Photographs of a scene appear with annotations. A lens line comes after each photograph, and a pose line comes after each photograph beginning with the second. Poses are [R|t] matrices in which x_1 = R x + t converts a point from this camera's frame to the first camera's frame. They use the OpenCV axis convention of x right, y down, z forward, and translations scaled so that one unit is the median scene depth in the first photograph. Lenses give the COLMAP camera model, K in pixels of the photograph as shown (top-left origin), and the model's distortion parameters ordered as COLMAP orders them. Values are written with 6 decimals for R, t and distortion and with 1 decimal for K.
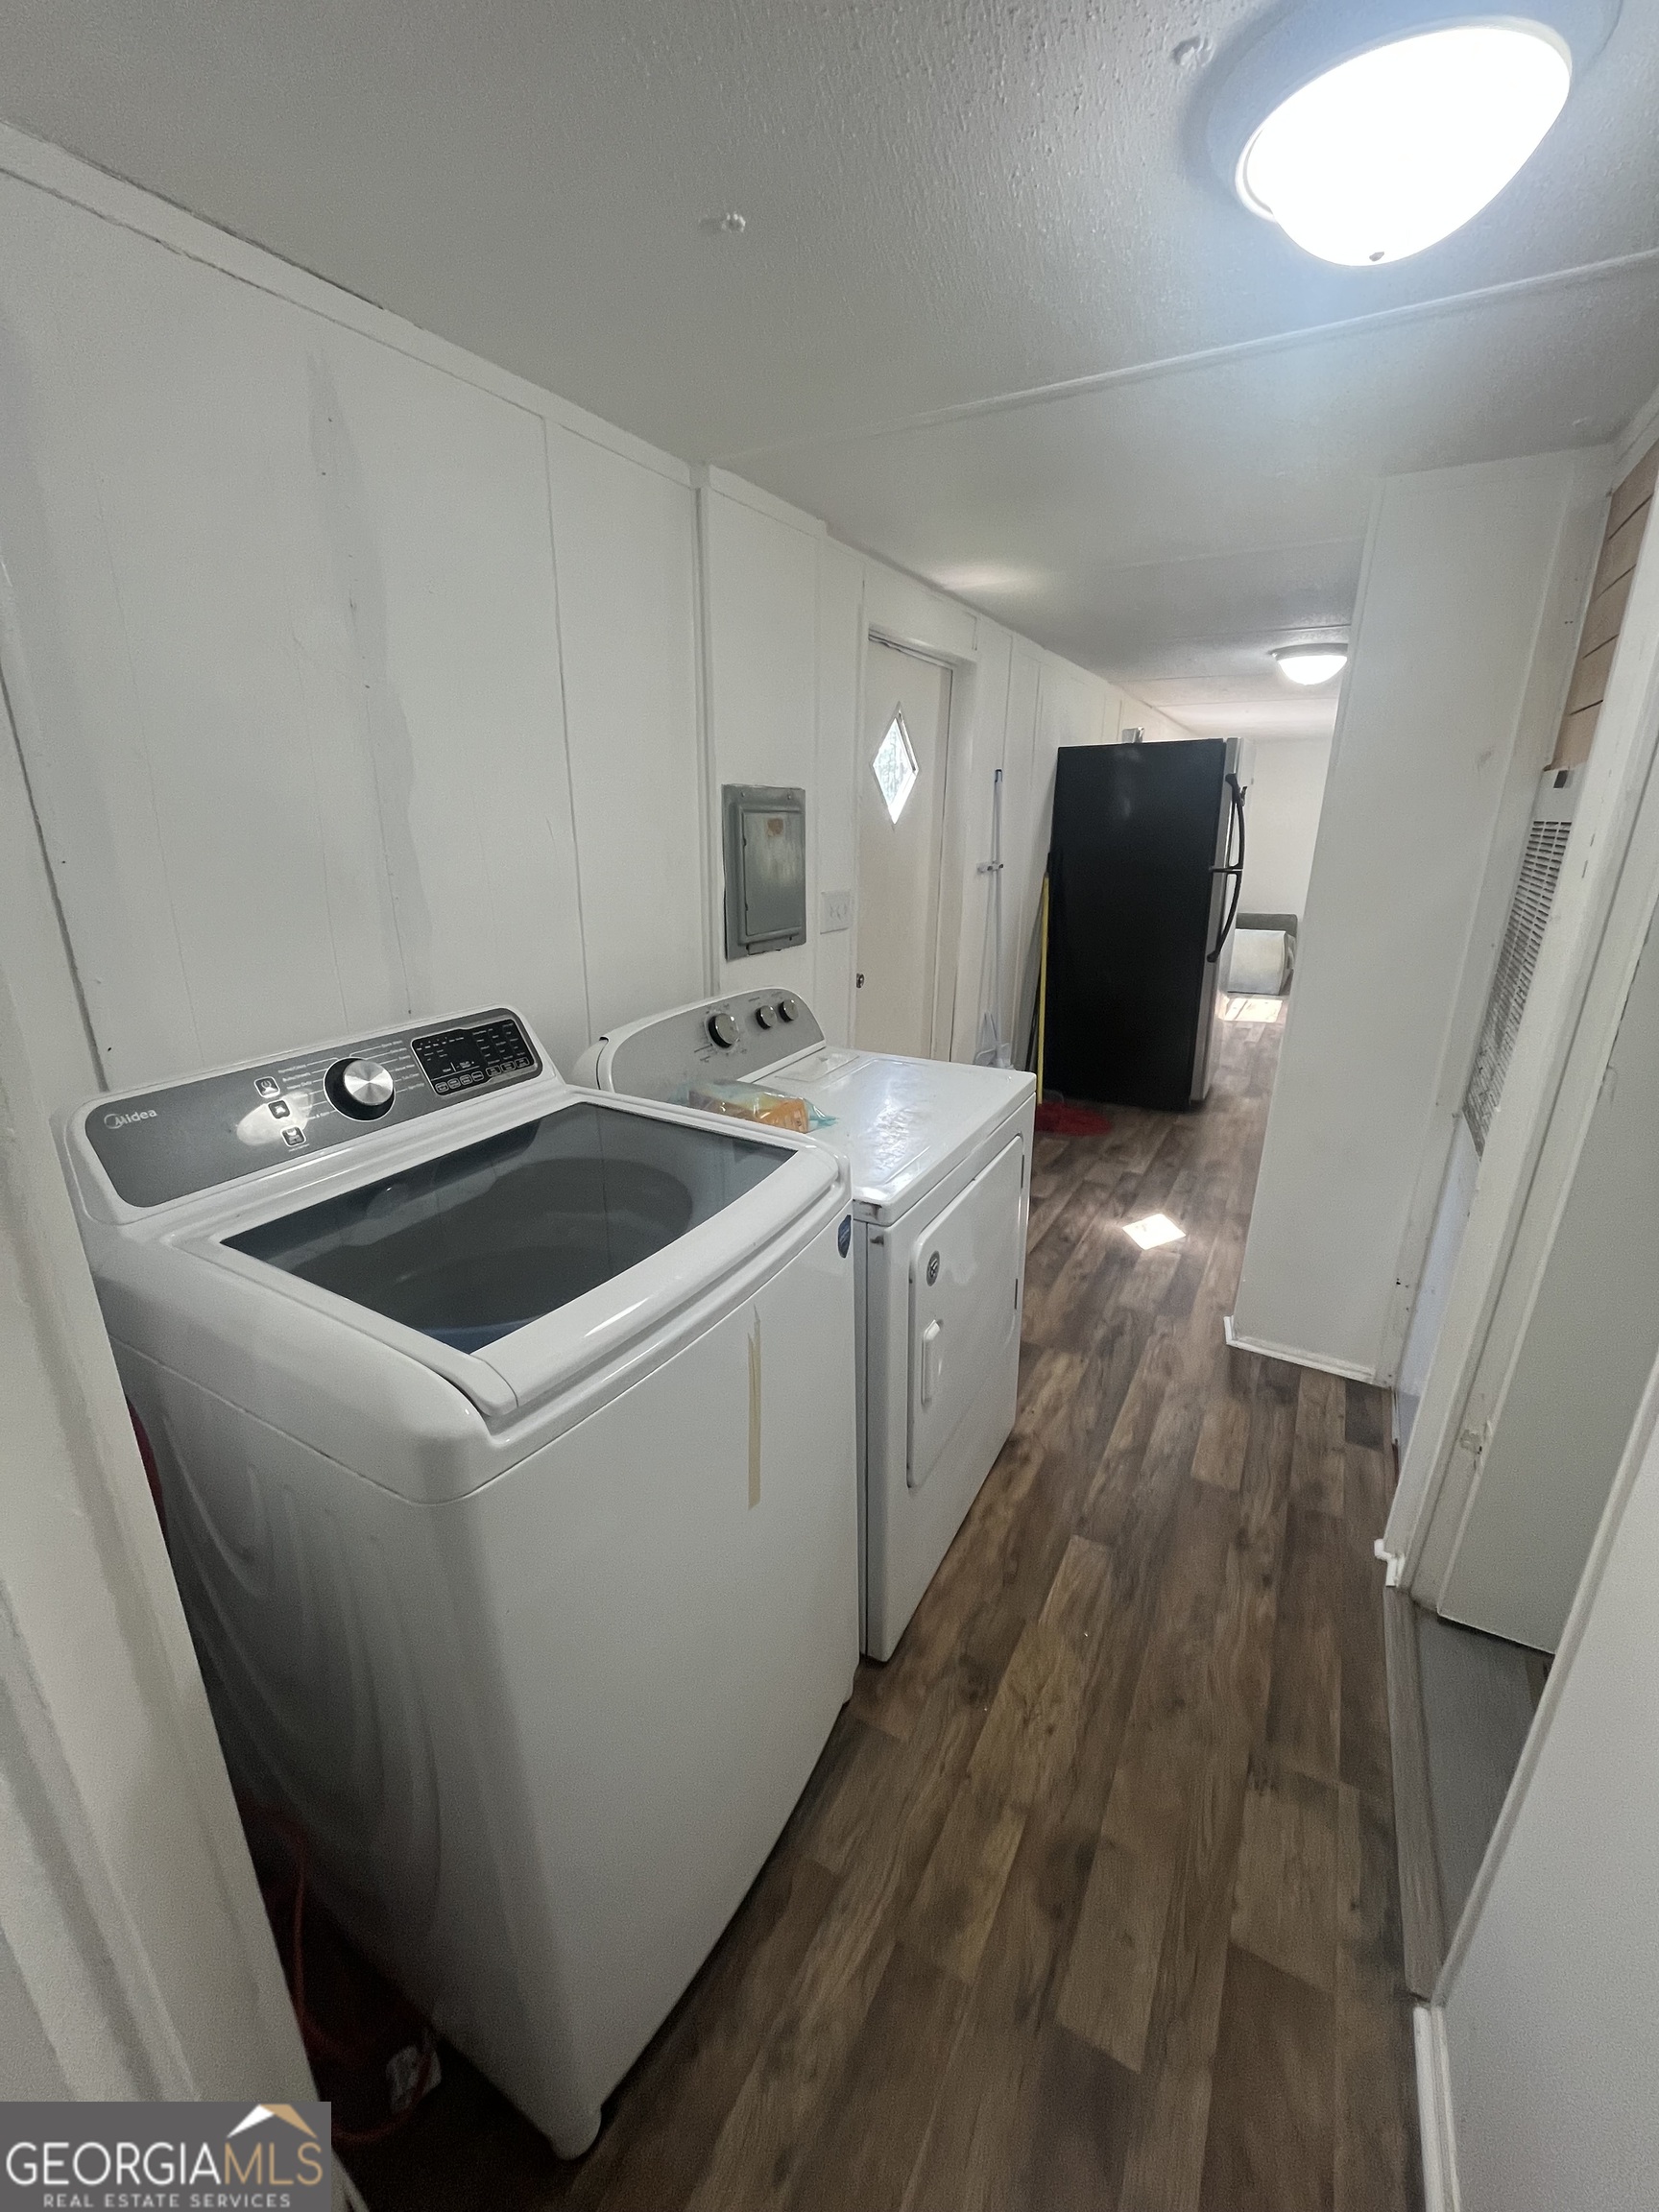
lens RADIAL K [[883.3, 0, 825.9], [0, 883.3, 1098.6], [0, 0, 1]] dist [-0.008974, 0.000078]
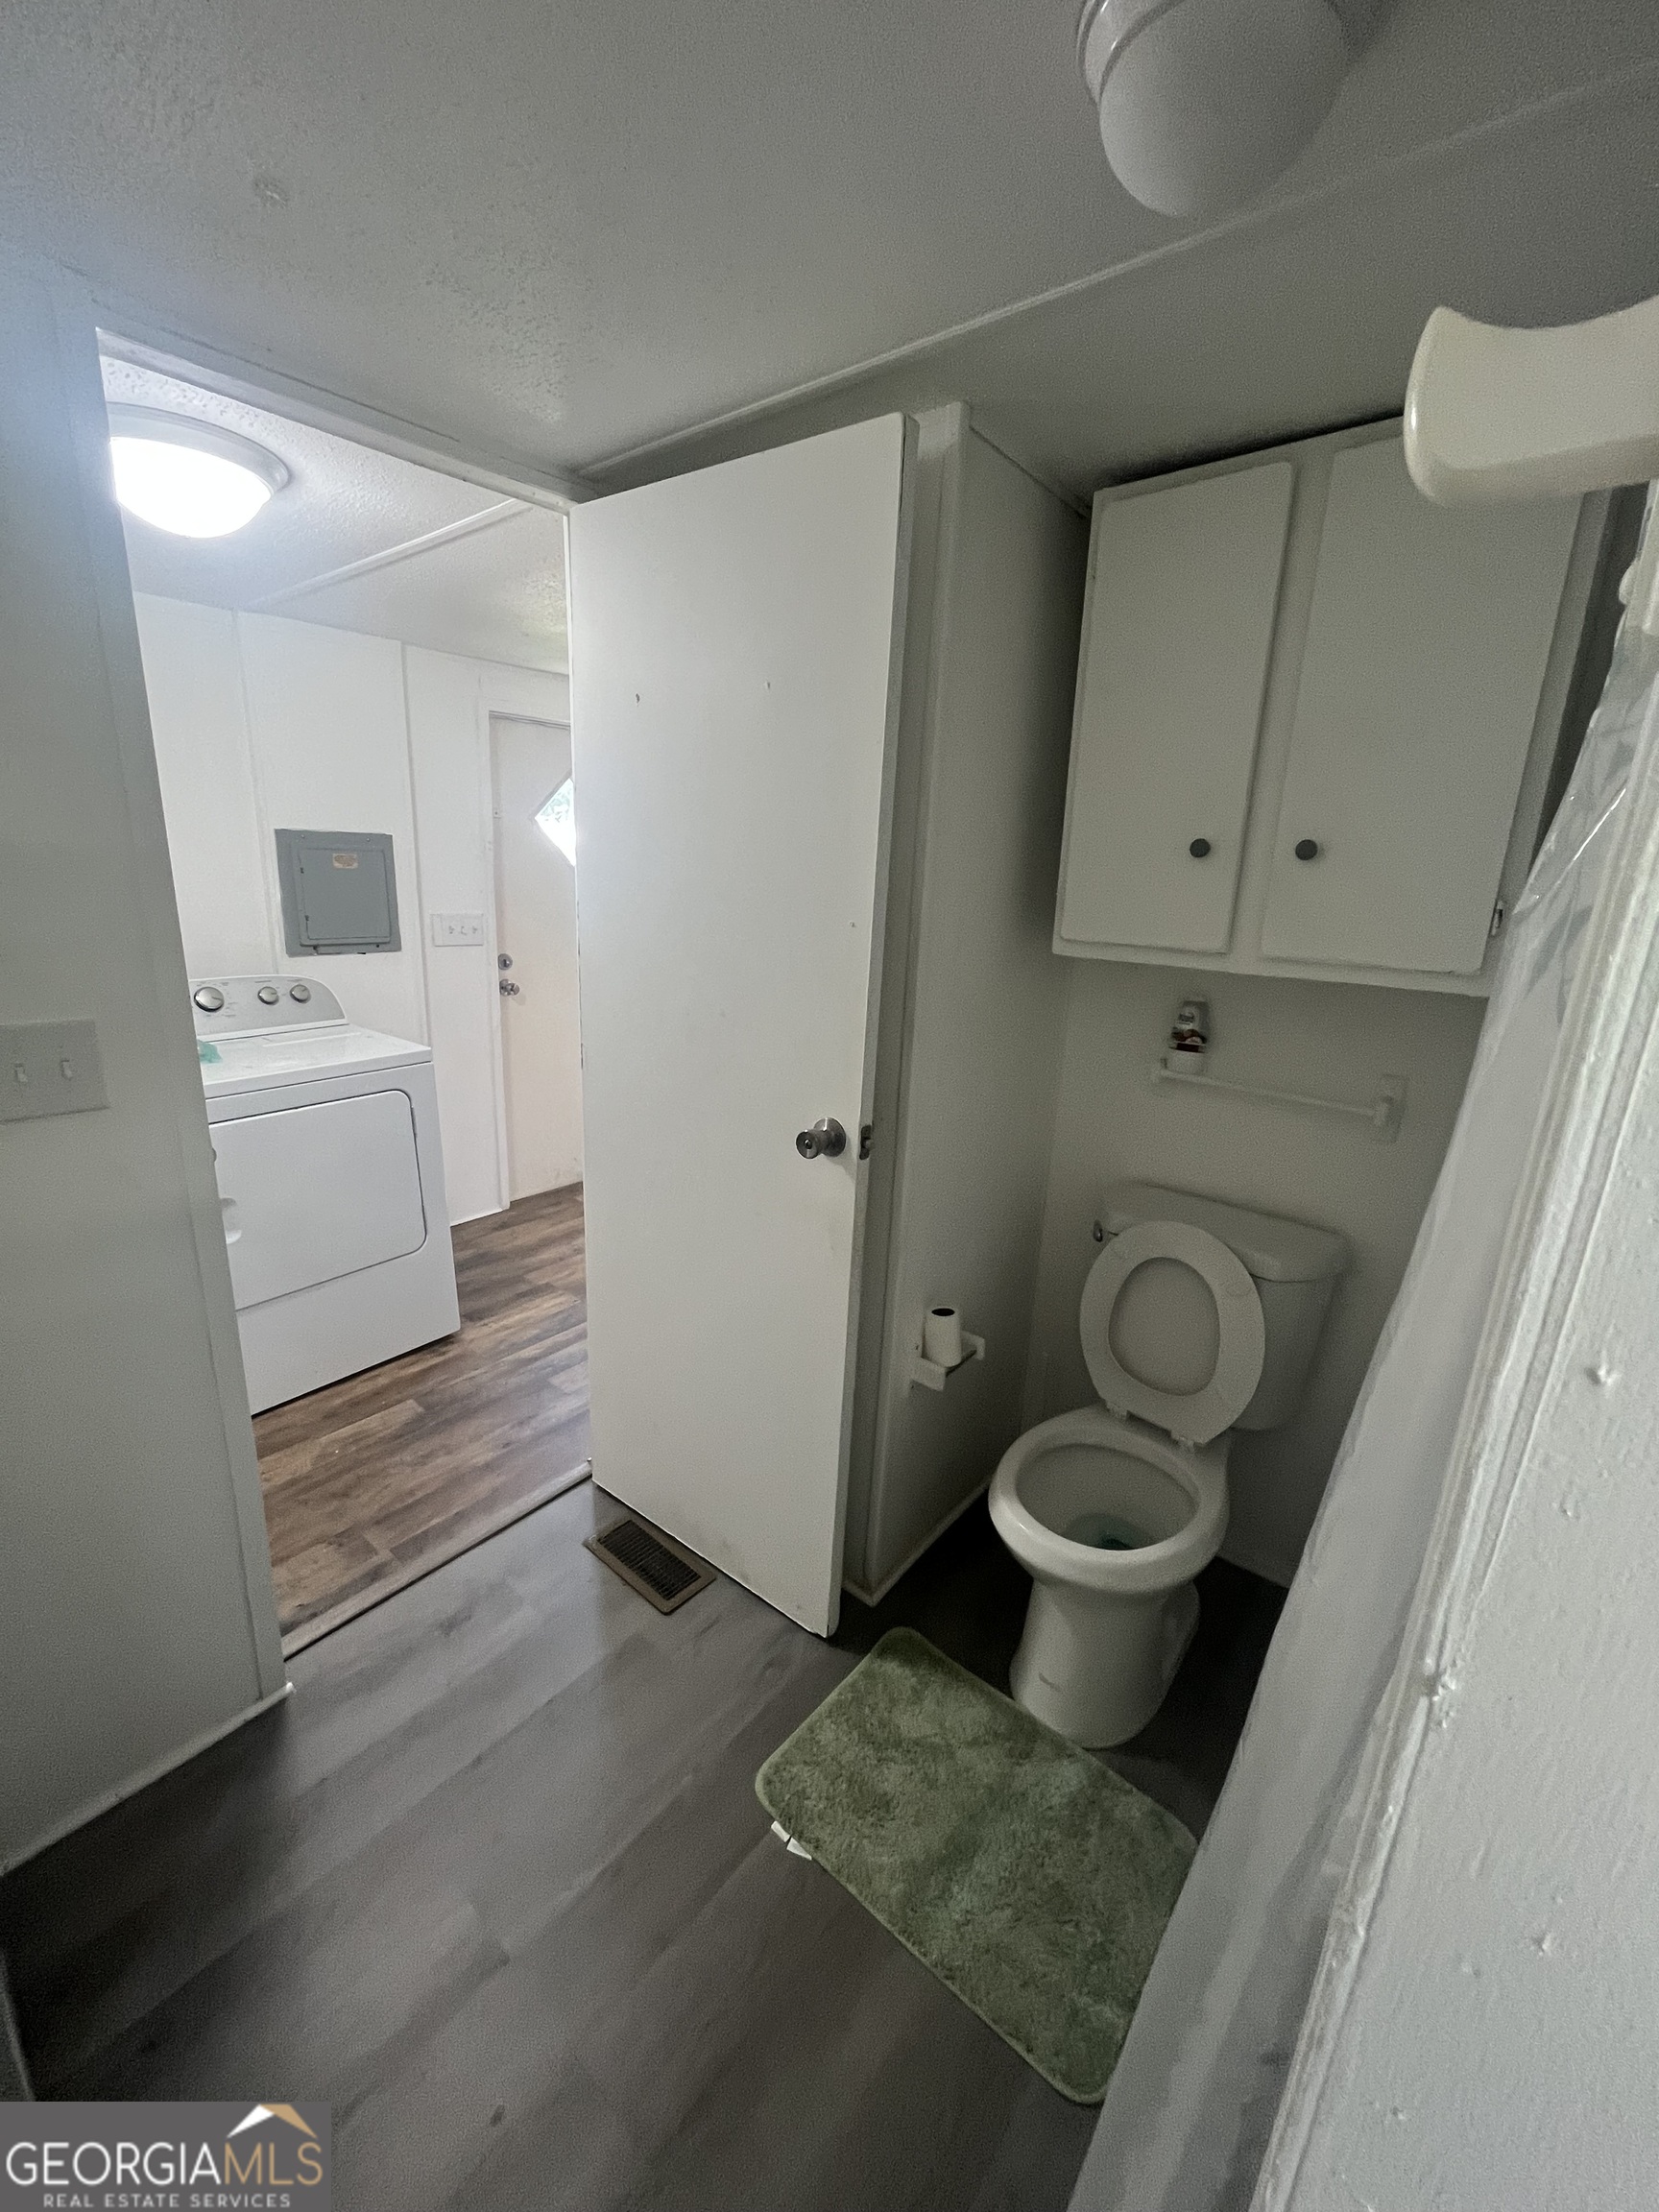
lens RADIAL K [[883.3, 0, 825.9], [0, 883.3, 1098.6], [0, 0, 1]] dist [-0.008974, 0.000078]
pose [[0.984242, 0.078912, -0.158243, 0.984622], [-0.087678, 0.994934, -0.049191, 0.058693], [0.153560, 0.062290, 0.986174, -0.202247]]
